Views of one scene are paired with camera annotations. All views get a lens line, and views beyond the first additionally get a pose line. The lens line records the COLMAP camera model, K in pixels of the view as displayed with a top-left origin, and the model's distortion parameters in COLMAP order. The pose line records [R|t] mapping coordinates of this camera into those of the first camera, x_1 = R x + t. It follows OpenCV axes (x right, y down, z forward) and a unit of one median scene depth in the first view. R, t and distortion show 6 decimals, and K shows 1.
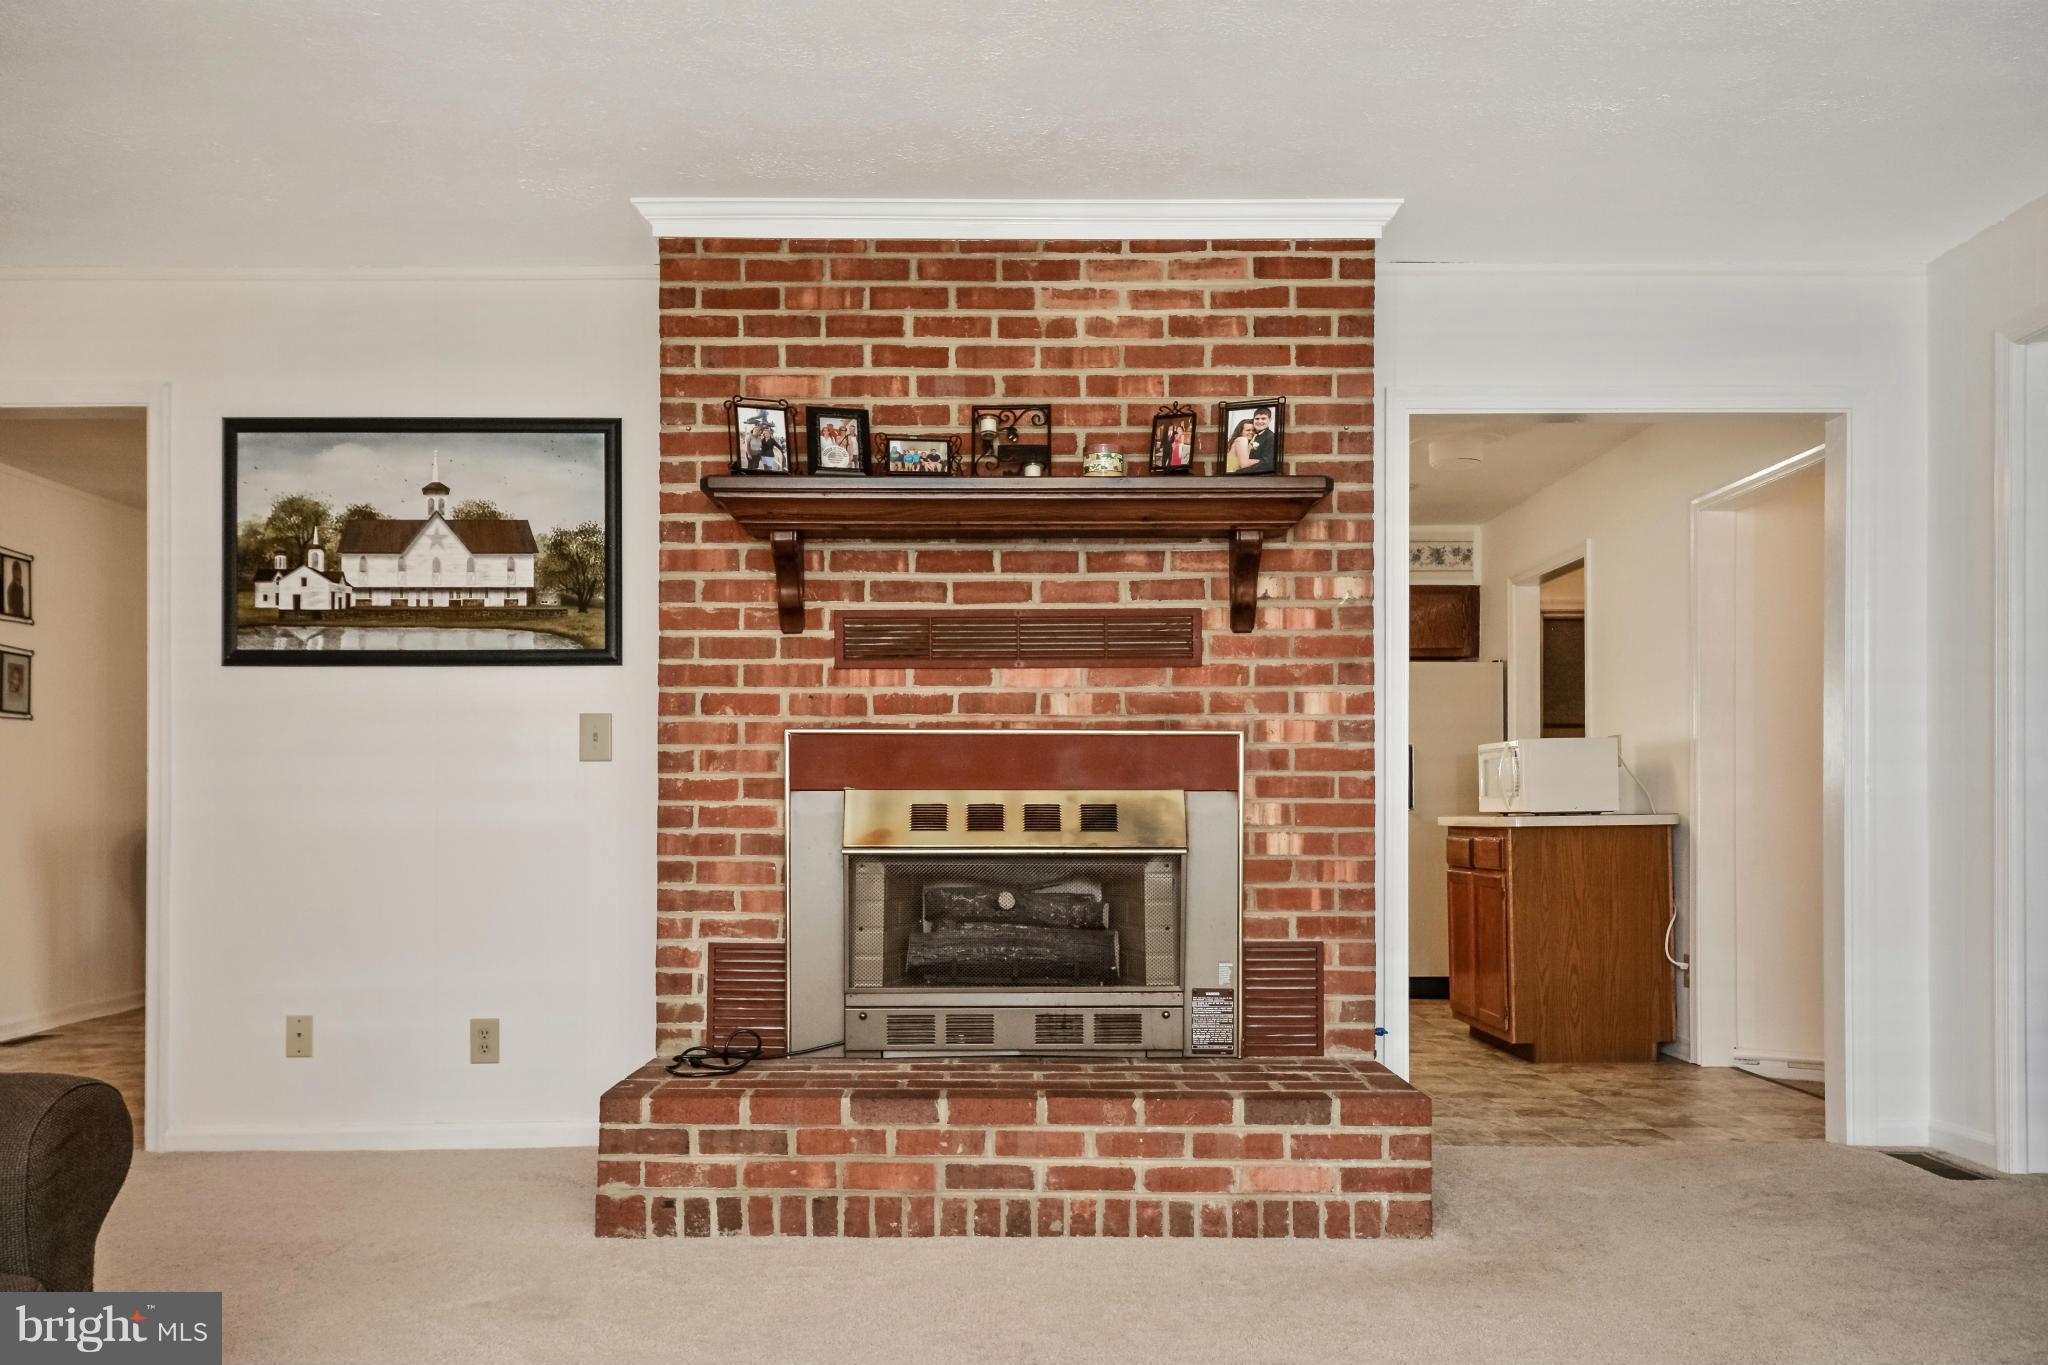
lens RADIAL K [[1549.4, 0, 1022.8], [0, 1549.4, 790.8], [0, 0, 1]] dist [0.008666, 0.001639]
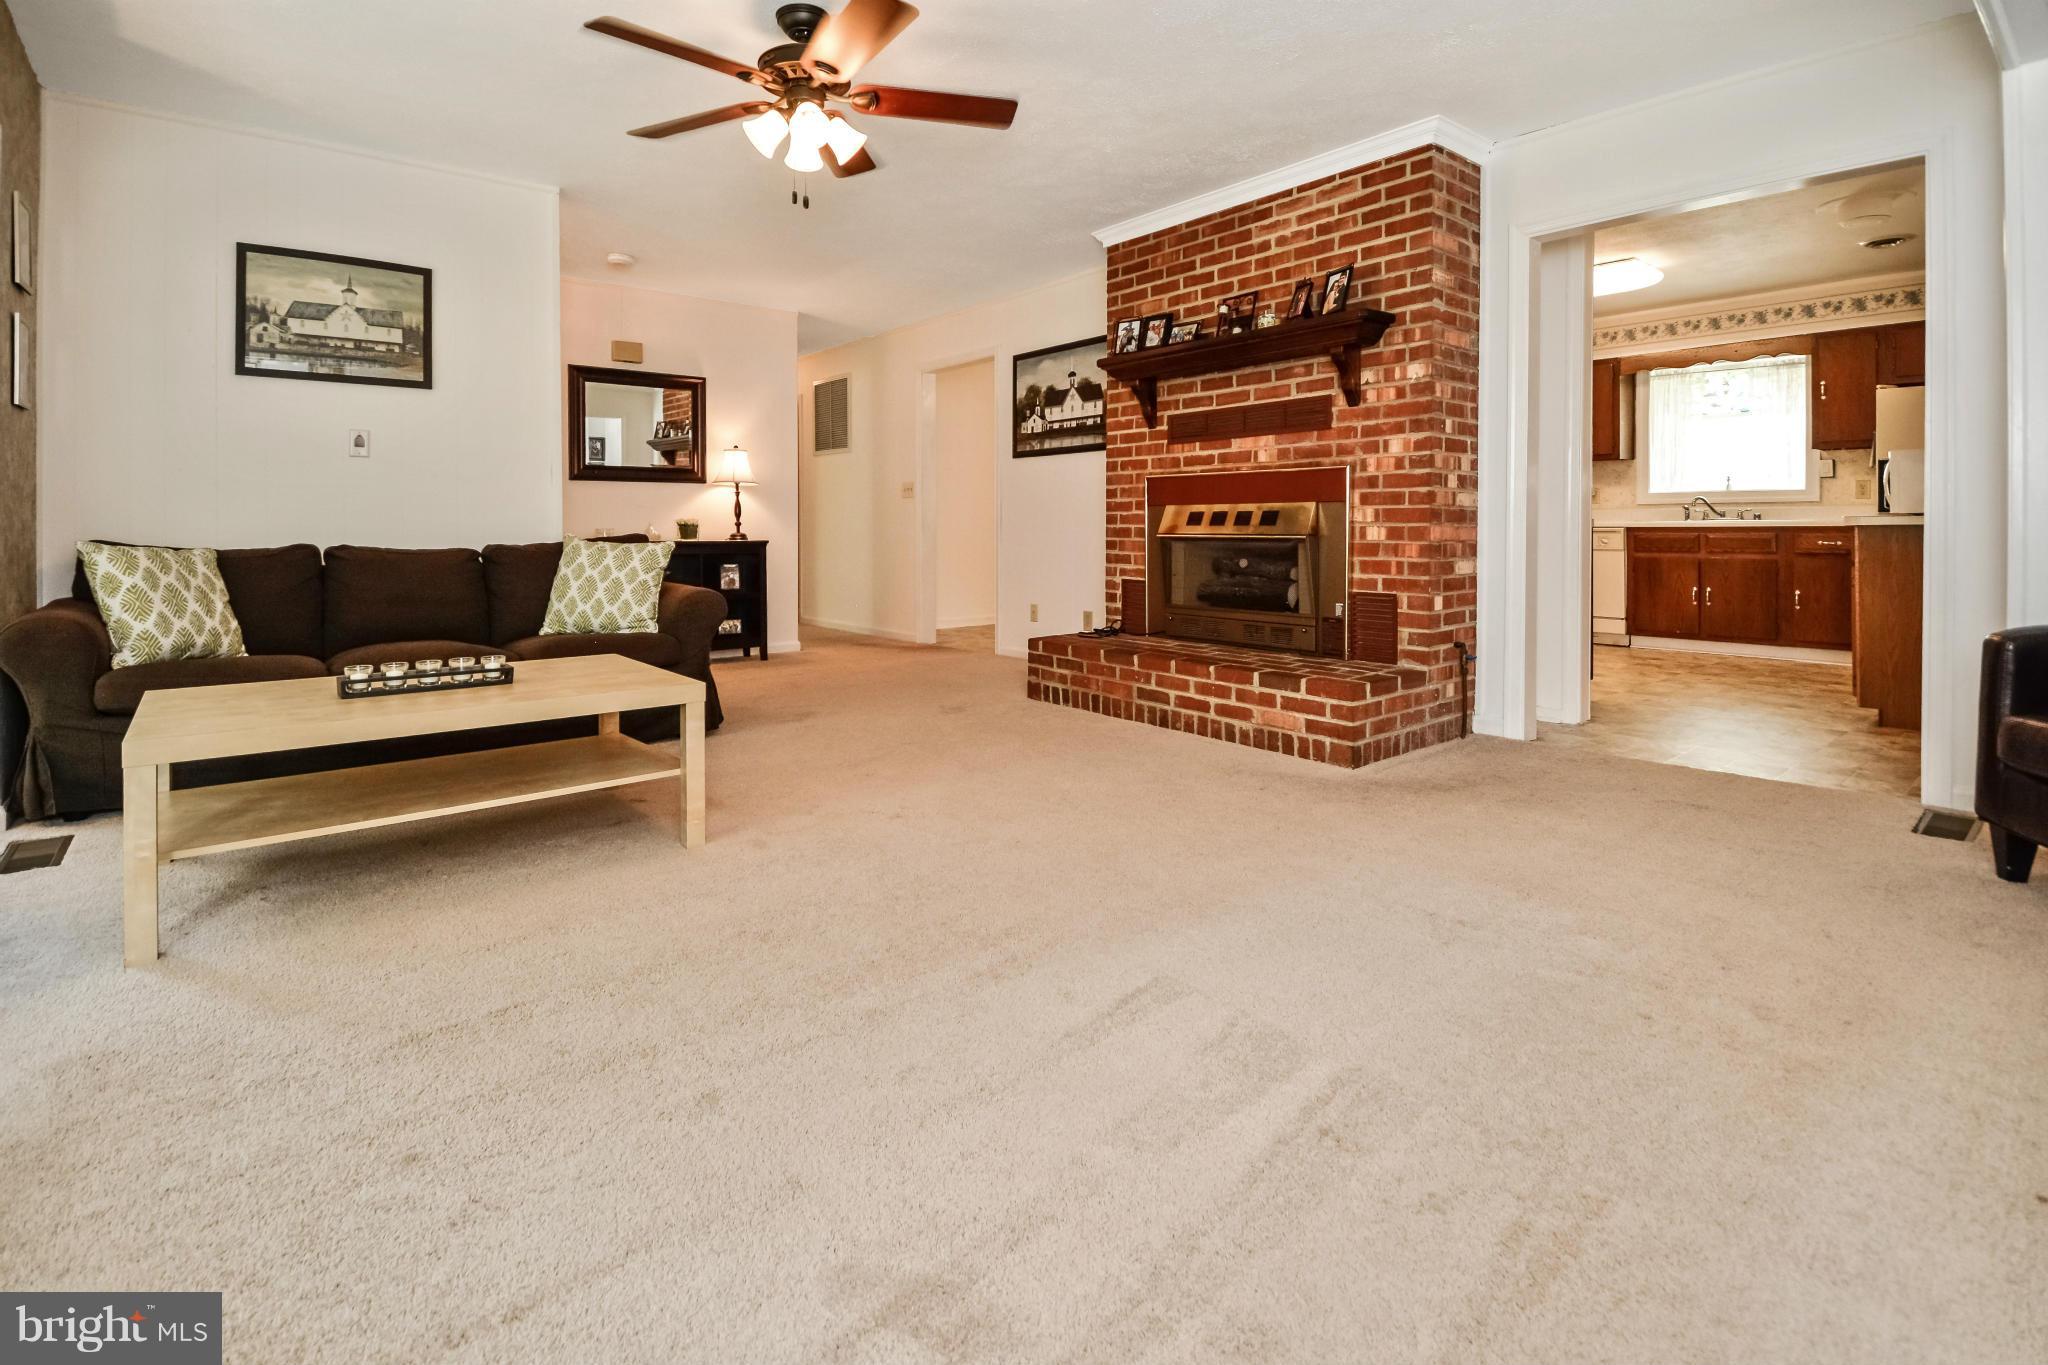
lens RADIAL K [[943.1, 0, 1023.0], [0, 943.1, 538.4], [0, 0, 1]] dist [0.000477, -0.016895]
pose [[0.637734, 0.008450, -0.770210, 0.696404], [0.014637, 0.999626, 0.023086, 0.011070], [0.770117, -0.025996, 0.637372, 0.077946]]
